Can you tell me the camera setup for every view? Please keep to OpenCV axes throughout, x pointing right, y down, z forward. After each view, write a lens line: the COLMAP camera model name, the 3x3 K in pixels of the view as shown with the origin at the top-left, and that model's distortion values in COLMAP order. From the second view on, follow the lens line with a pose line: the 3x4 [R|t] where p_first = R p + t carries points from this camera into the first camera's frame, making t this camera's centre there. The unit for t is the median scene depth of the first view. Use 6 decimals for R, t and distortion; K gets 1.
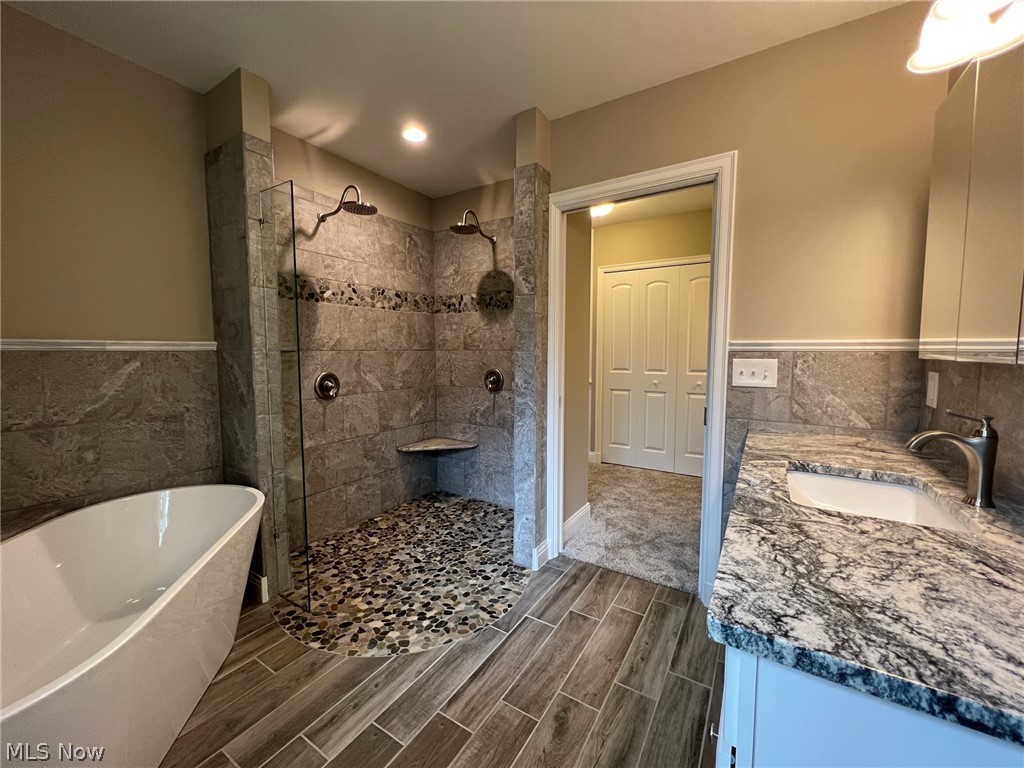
lens RADIAL K [[405.6, 0, 508.2], [0, 405.6, 380.7], [0, 0, 1]] dist [0.002677, 0.000193]
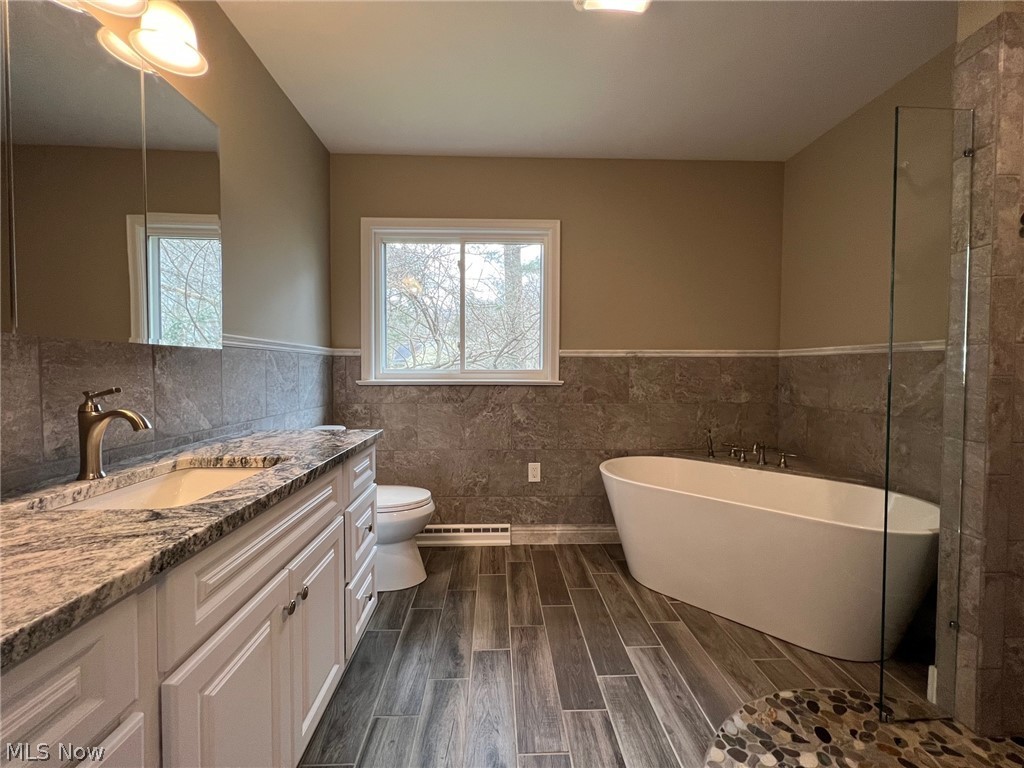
lens RADIAL K [[405.6, 0, 509.6], [0, 405.6, 381.0], [0, 0, 1]] dist [0.002677, 0.000193]
pose [[-0.821281, 0.012304, -0.570392, 0.478322], [-0.046468, 0.995003, 0.088371, -0.043591], [0.568629, 0.099083, -0.816605, 1.328905]]
